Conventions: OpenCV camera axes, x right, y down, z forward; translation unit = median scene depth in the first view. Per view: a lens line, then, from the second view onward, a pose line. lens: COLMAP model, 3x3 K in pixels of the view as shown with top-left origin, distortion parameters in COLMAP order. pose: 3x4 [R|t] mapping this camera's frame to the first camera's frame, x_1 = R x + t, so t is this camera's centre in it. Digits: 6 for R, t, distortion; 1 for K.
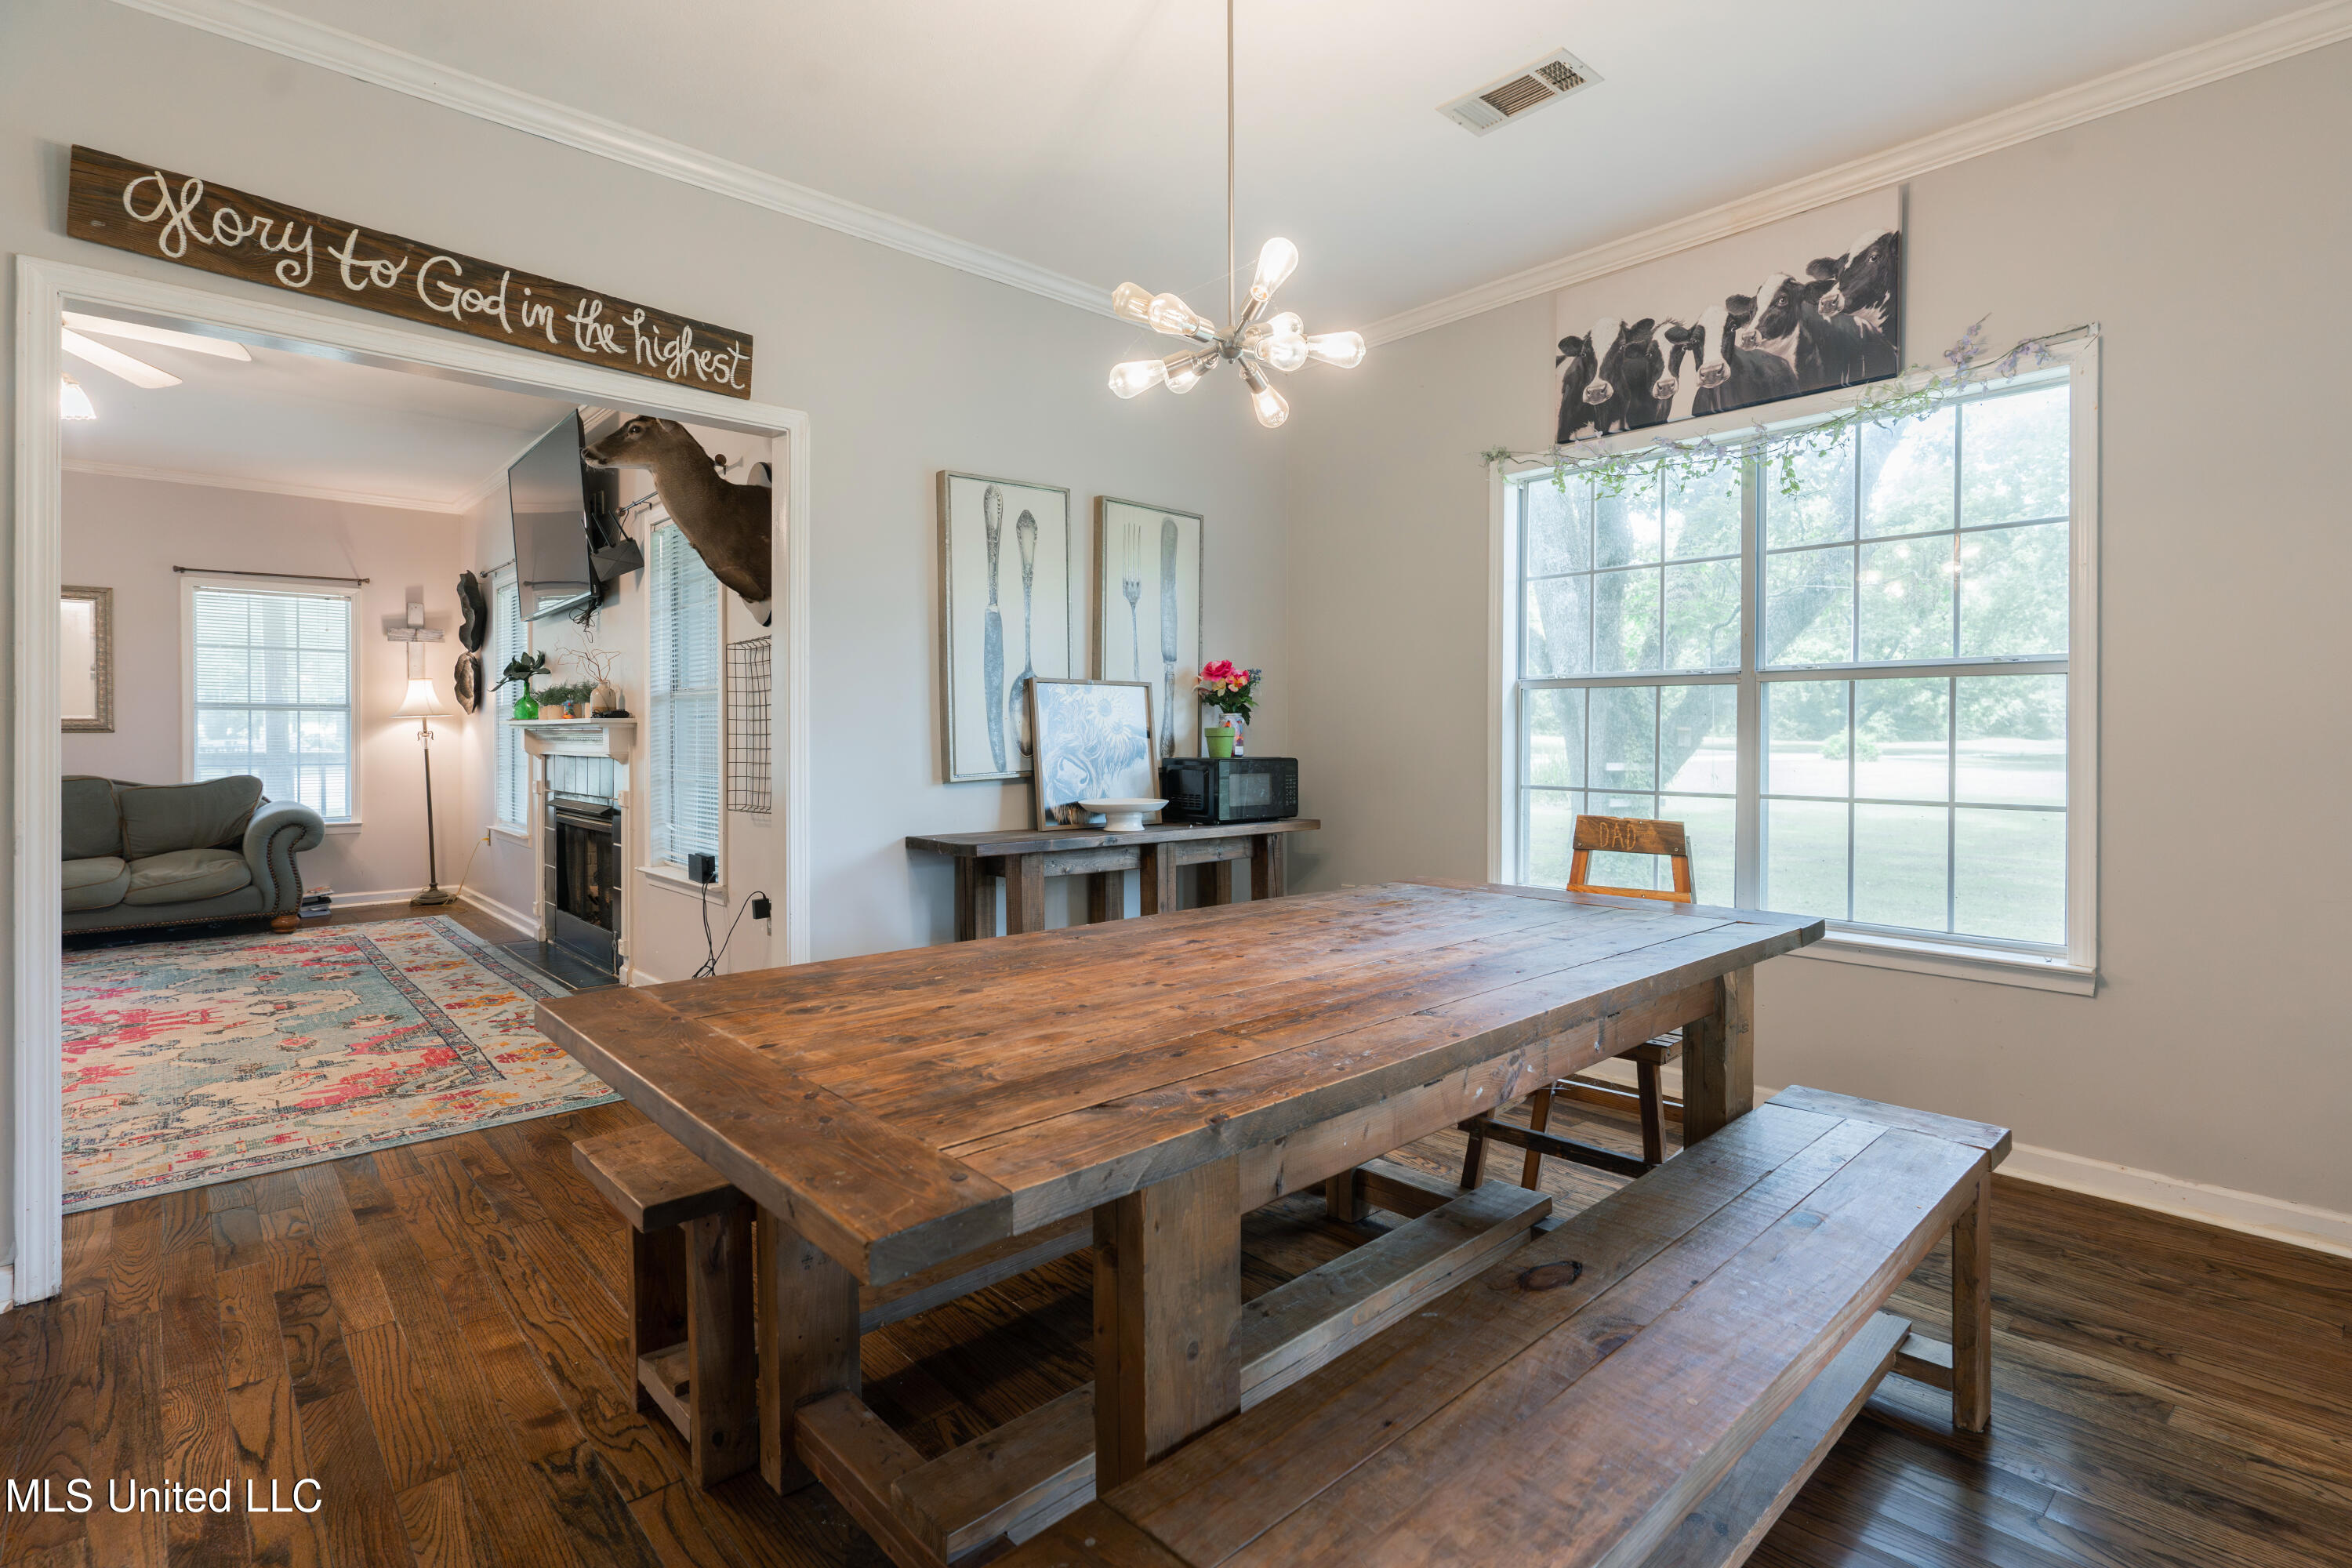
lens RADIAL K [[1104.0, 0, 1156.3], [0, 1104.0, 741.9], [0, 0, 1]] dist [0.000810, 0.001924]
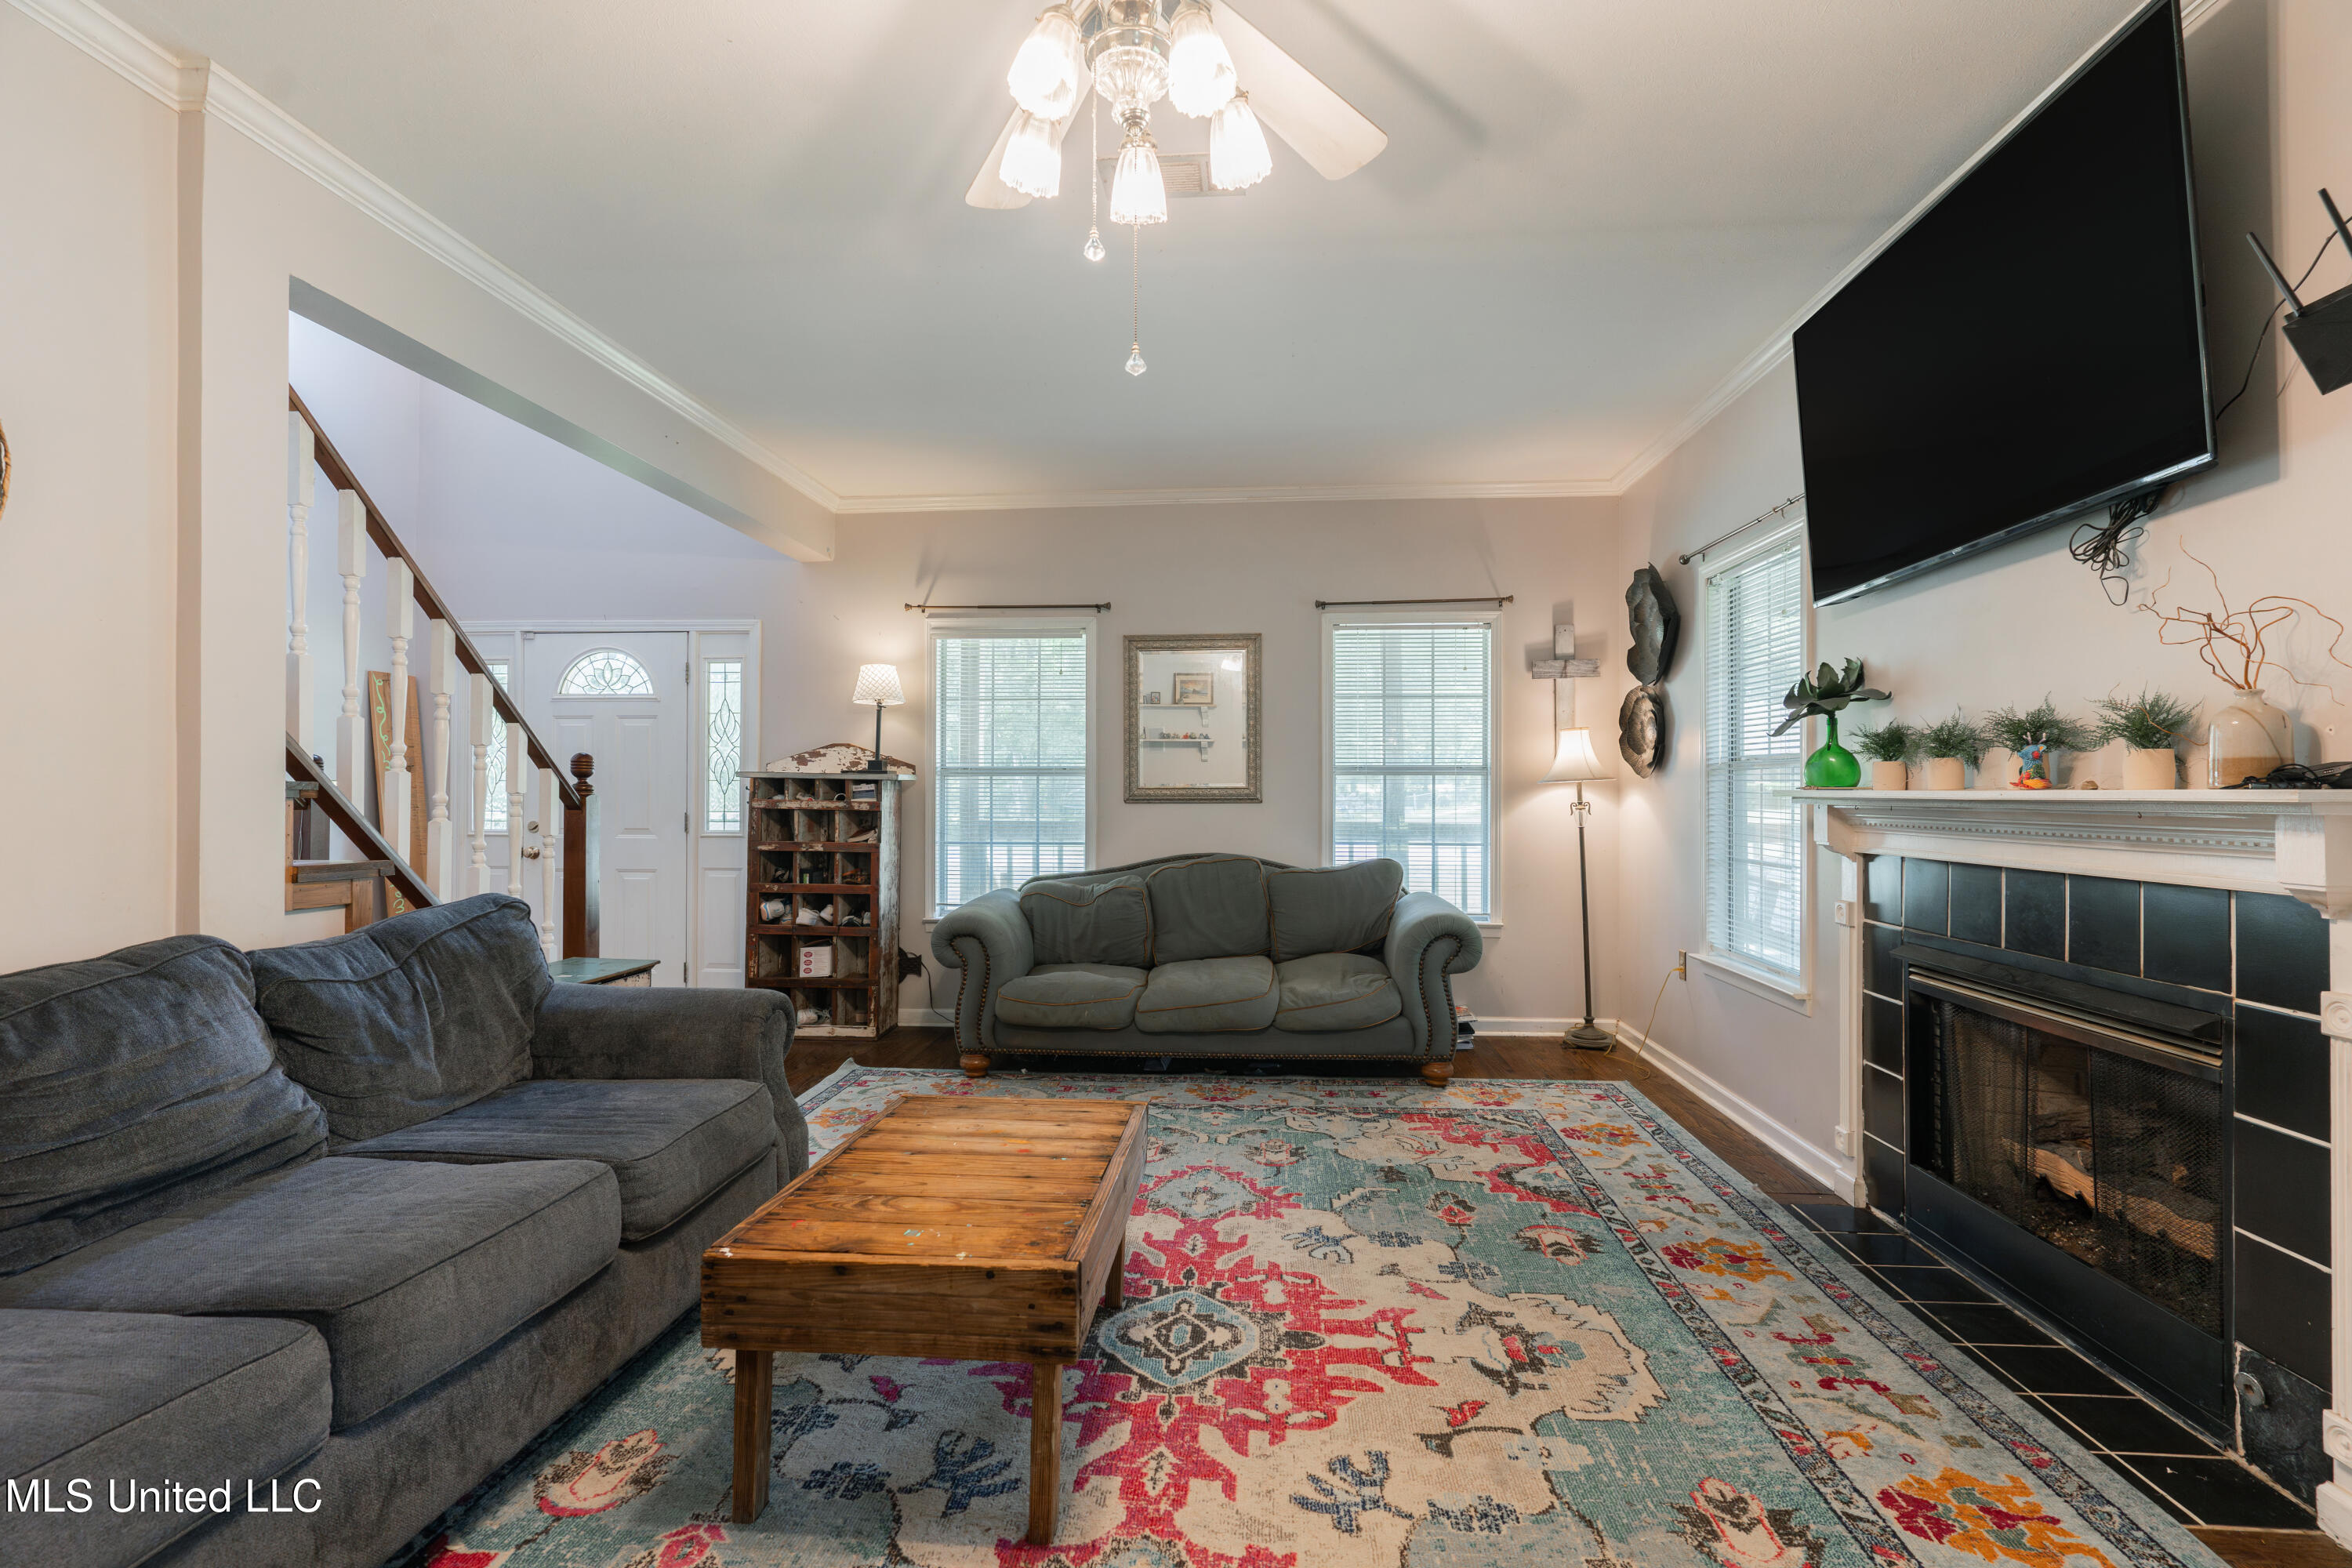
lens RADIAL K [[1104.0, 0, 1197.3], [0, 1104.0, 776.8], [0, 0, 1]] dist [0.000810, 0.001924]
pose [[0.697300, -0.009460, -0.716717, -0.367461], [-0.005219, 0.999819, -0.018274, -0.012968], [0.716760, 0.016483, 0.697125, 0.371594]]
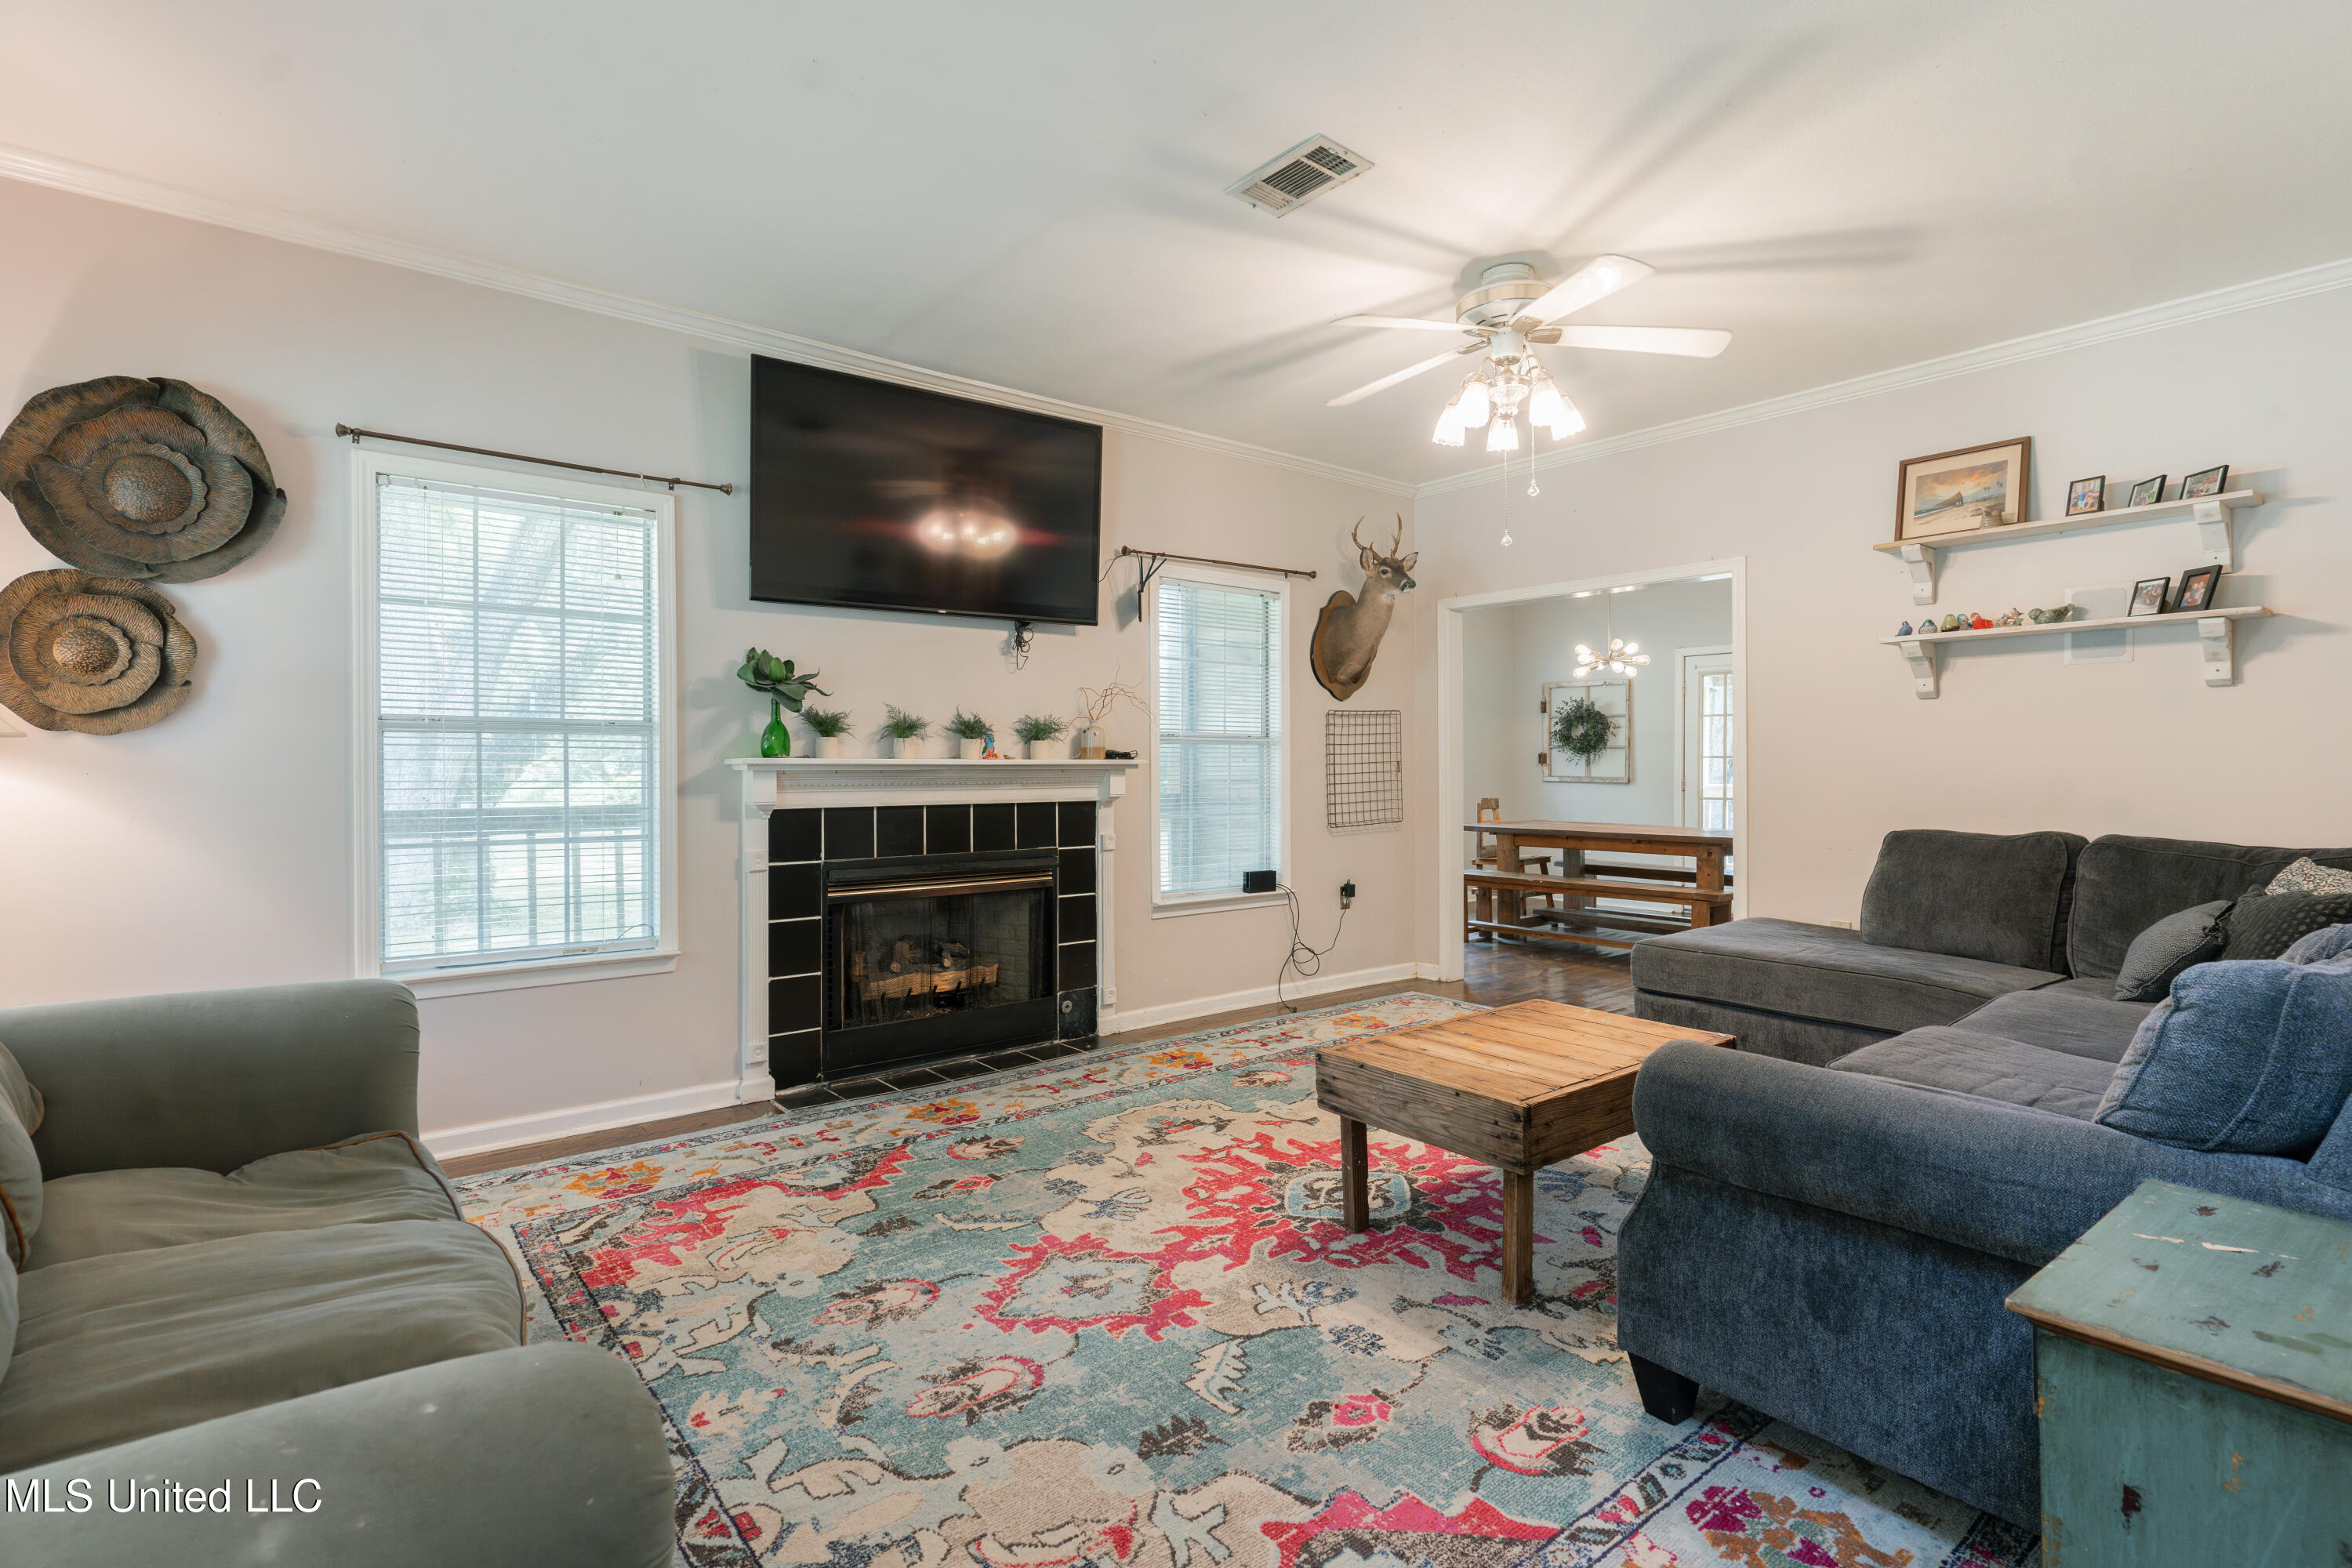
lens RADIAL K [[1104.0, 0, 1167.2], [0, 1104.0, 761.4], [0, 0, 1]] dist [0.000810, 0.001924]
pose [[0.075779, 0.001573, 0.997123, -1.115466], [0.008801, 0.999959, -0.002246, -0.012264], [-0.997086, 0.008946, 0.075762, 0.672159]]
